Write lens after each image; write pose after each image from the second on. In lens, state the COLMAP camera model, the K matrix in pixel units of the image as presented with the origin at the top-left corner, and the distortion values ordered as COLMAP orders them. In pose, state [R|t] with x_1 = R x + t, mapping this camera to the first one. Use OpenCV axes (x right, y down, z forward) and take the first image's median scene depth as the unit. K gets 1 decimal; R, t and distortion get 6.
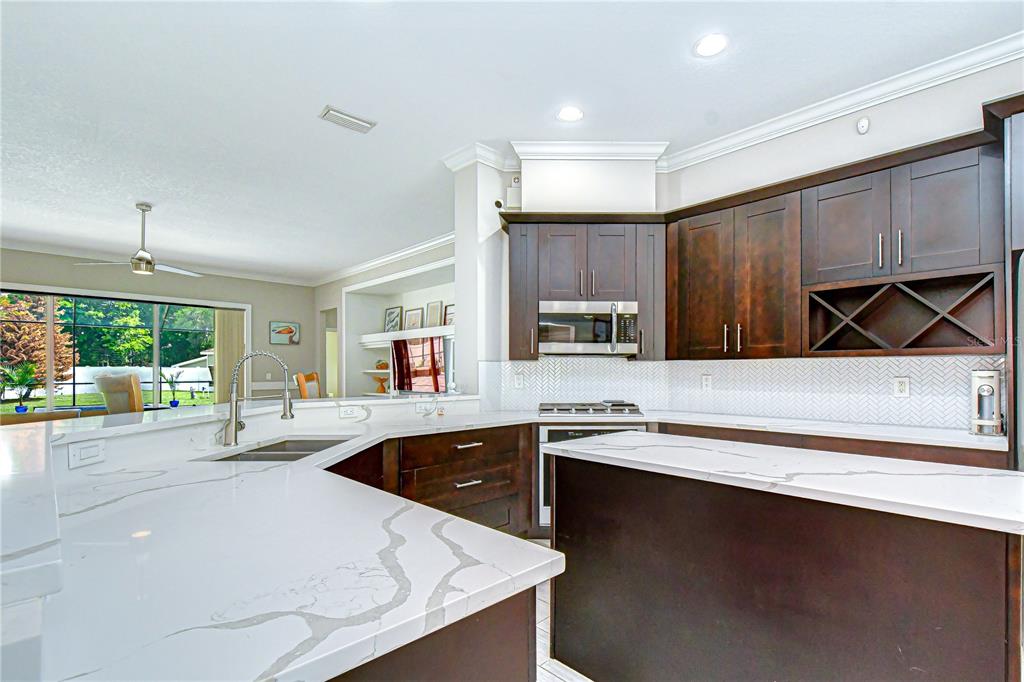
lens RADIAL K [[477.3, 0, 526.2], [0, 477.3, 365.0], [0, 0, 1]] dist [0.002846, 0.000559]
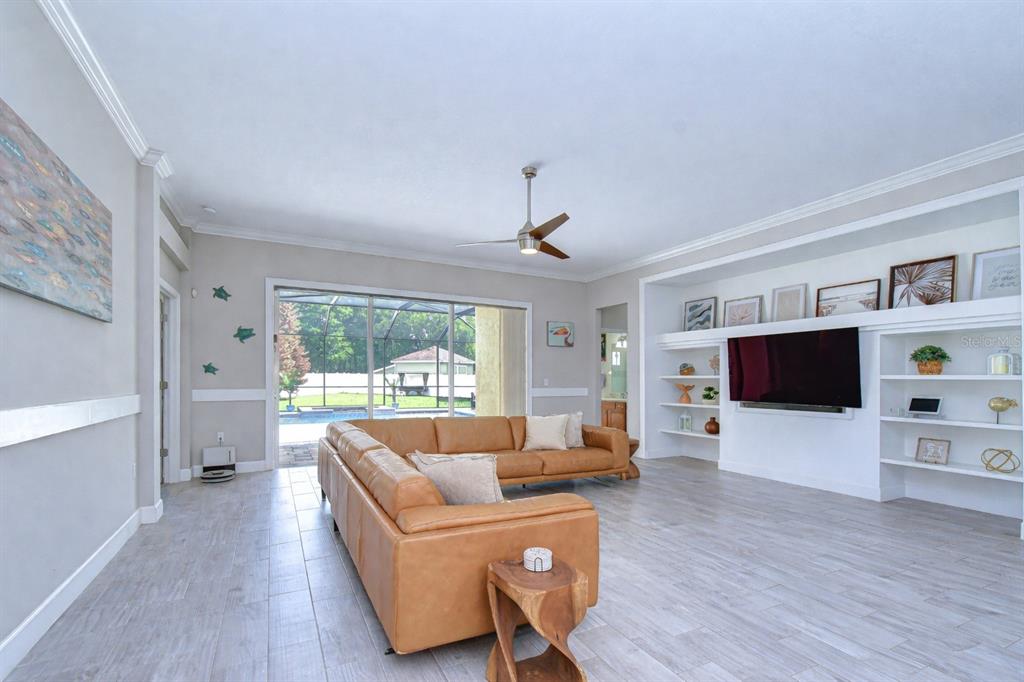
lens RADIAL K [[459.8, 0, 508.0], [0, 459.8, 383.0], [0, 0, 1]] dist [-0.004414, -0.000612]
pose [[0.952447, 0.010813, -0.304512, -0.188216], [-0.004680, 0.999771, 0.020862, 0.004443], [0.304668, -0.018445, 0.952280, 0.078159]]
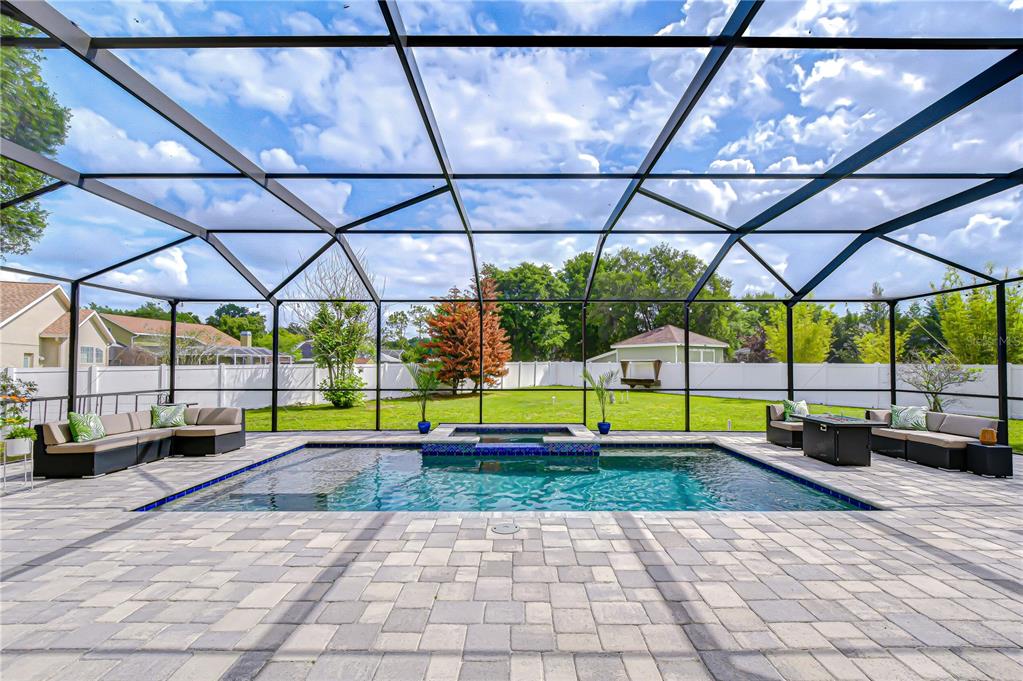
lens RADIAL K [[459.3, 0, 516.4], [0, 459.3, 366.0], [0, 0, 1]] dist [-0.004414, -0.000612]
pose [[0.713527, 0.003192, -0.700620, -0.487067], [0.007380, 0.999900, 0.012071, -0.000304], [0.700589, -0.013783, 0.713432, 0.610532]]
